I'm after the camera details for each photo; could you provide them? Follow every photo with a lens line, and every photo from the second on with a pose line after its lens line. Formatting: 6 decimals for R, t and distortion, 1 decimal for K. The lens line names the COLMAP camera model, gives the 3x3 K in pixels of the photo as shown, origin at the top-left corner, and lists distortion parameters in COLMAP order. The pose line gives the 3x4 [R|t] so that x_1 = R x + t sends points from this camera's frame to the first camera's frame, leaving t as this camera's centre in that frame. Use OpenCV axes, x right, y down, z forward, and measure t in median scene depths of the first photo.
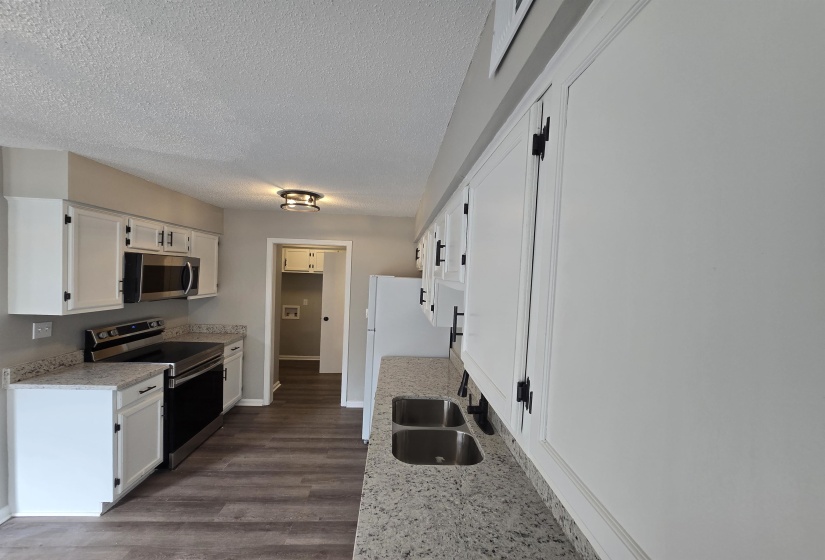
lens RADIAL K [[344.3, 0, 410.1], [0, 344.3, 289.9], [0, 0, 1]] dist [-0.000136, 0.000168]
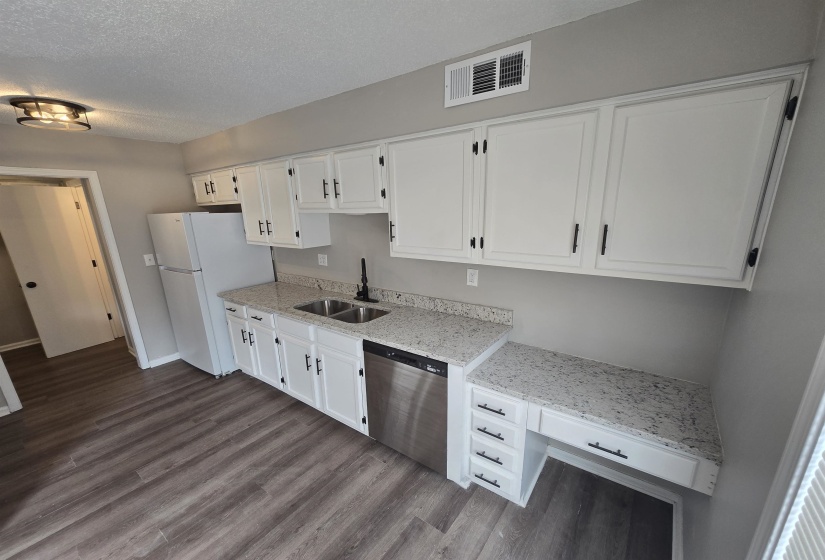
lens RADIAL K [[332.2, 0, 417.3], [0, 332.2, 307.3], [0, 0, 1]] dist [-0.004435, -0.000062]
pose [[0.619526, -0.275918, 0.734886, -0.474520], [0.082653, 0.953913, 0.288475, -0.004827], [-0.780613, -0.117978, 0.613779, -0.082951]]
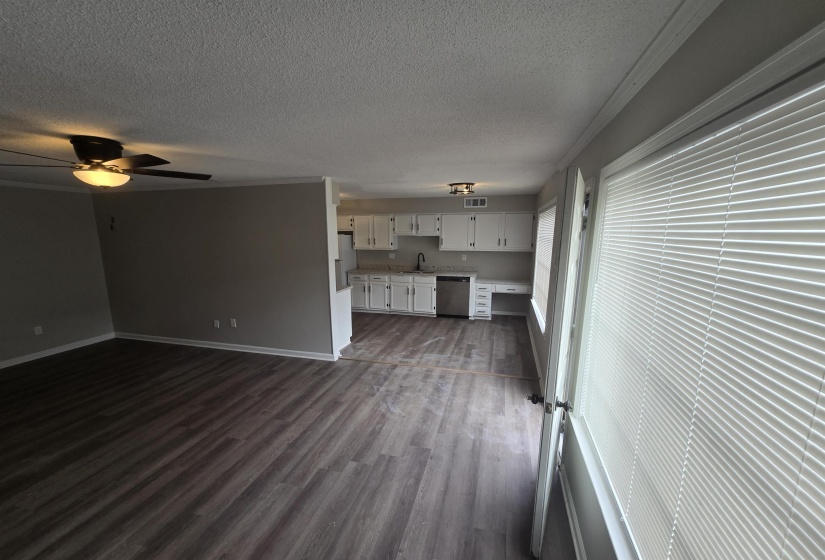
lens RADIAL K [[332.2, 0, 417.3], [0, 332.2, 307.3], [0, 0, 1]] dist [-0.004435, -0.000062]
pose [[0.303305, -0.255049, 0.918127, -2.088146], [0.063436, 0.966781, 0.247608, -0.092061], [-0.950780, -0.016858, 0.309409, -0.110786]]
